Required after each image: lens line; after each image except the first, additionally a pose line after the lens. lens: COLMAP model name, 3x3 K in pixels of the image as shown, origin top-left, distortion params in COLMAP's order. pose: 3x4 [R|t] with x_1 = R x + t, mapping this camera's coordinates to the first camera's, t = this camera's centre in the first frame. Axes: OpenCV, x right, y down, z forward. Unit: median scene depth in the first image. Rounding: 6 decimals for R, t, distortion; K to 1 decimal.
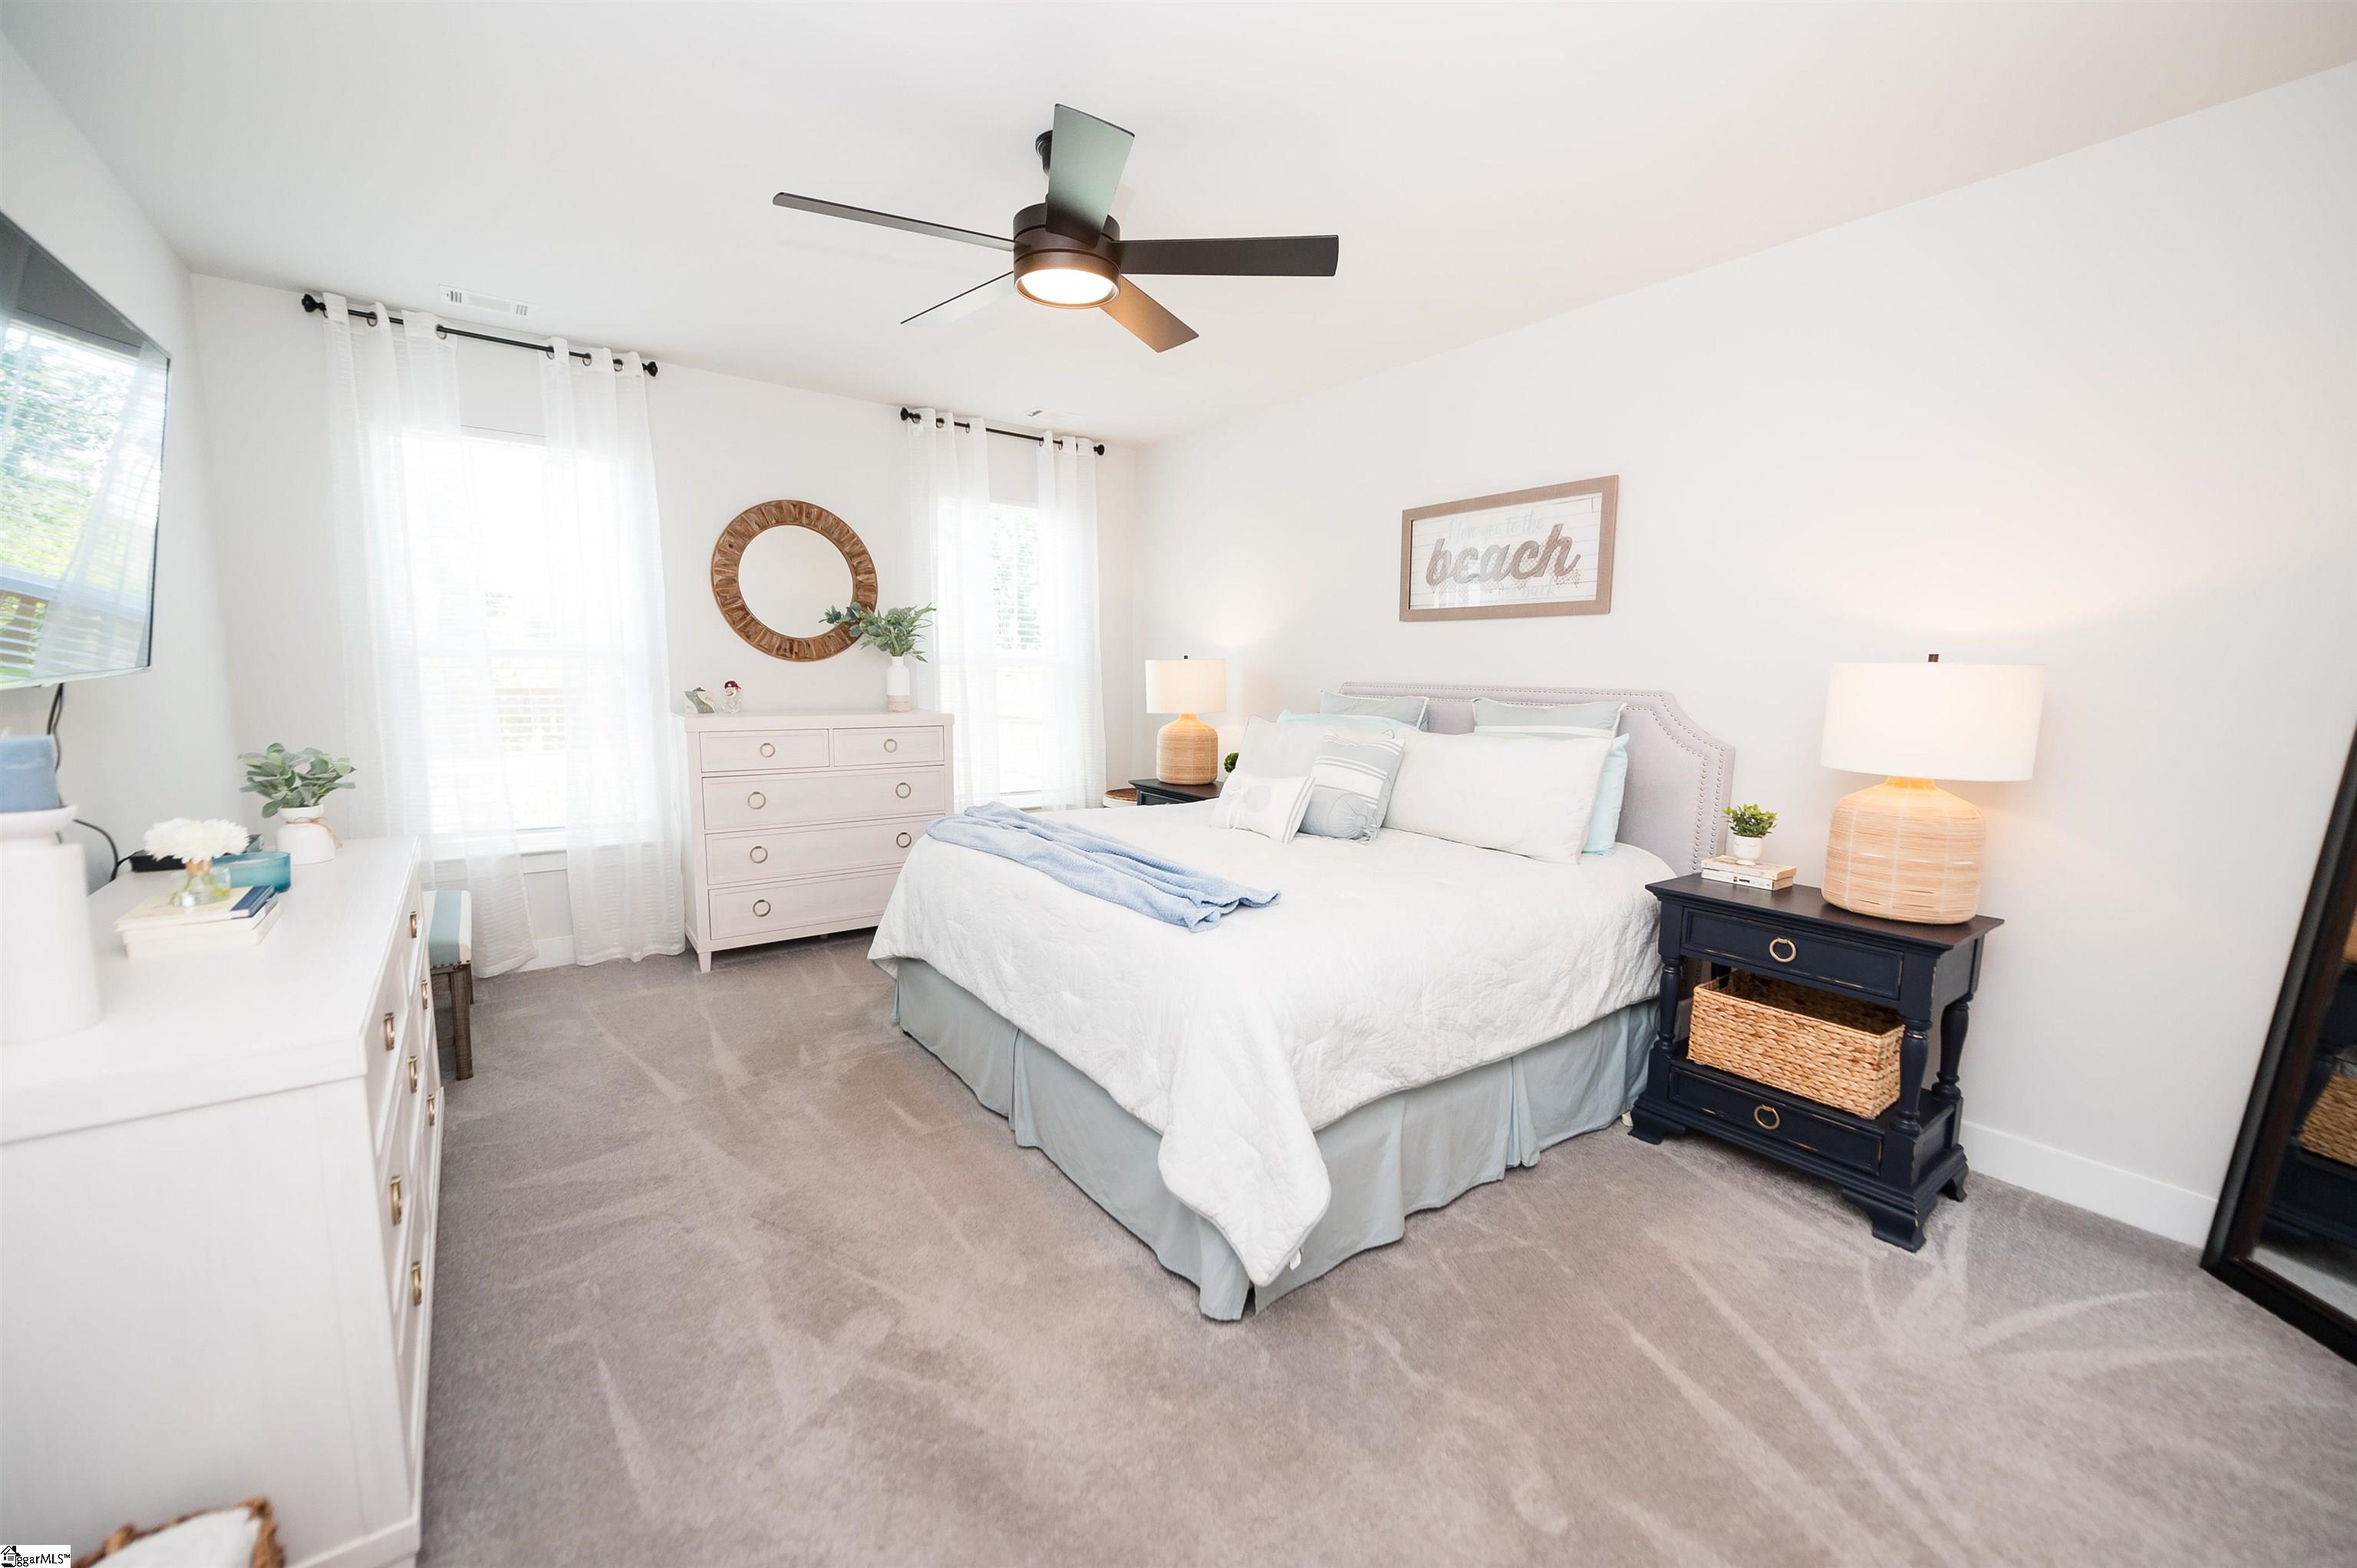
lens RADIAL K [[920.3, 0, 1185.3], [0, 920.3, 792.2], [0, 0, 1]] dist [0.017145, -0.006235]
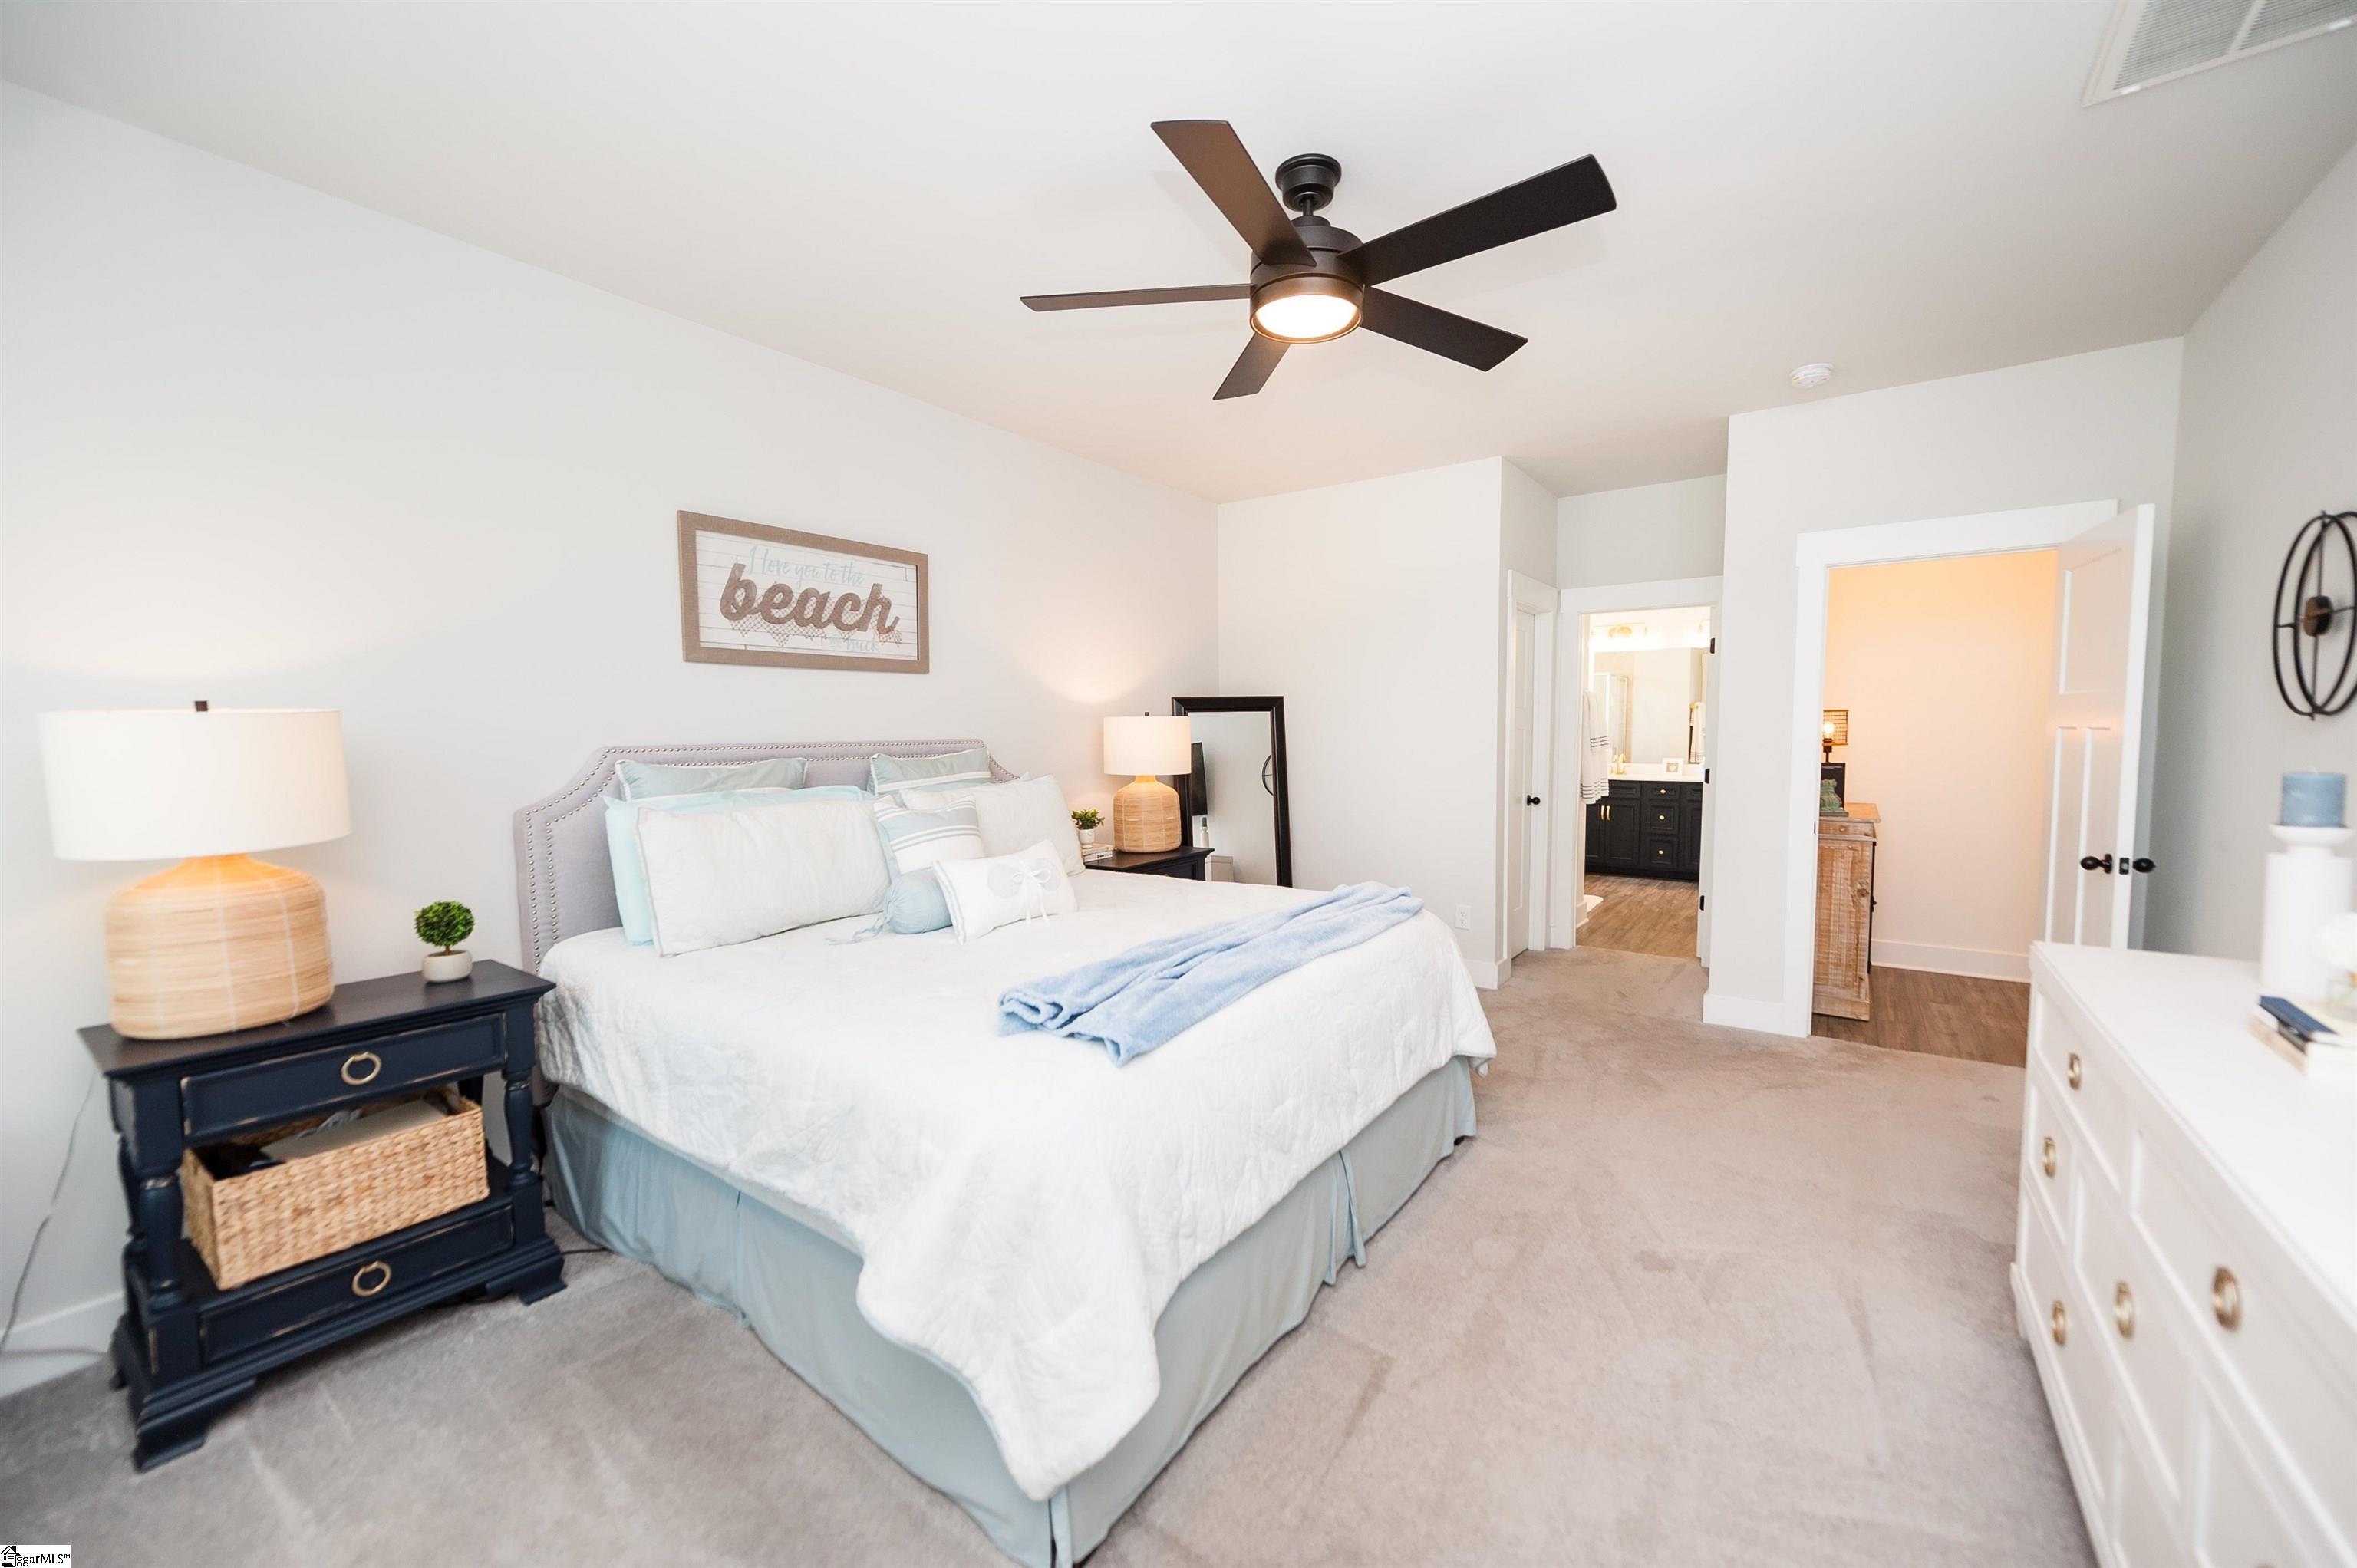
lens RADIAL K [[920.3, 0, 1185.3], [0, 920.3, 792.2], [0, 0, 1]] dist [0.017145, -0.006235]
pose [[-0.336611, -0.075440, 0.938617, -0.676711], [0.142654, 0.981195, 0.130022, -0.141162], [-0.930775, 0.177665, -0.319519, 1.015255]]
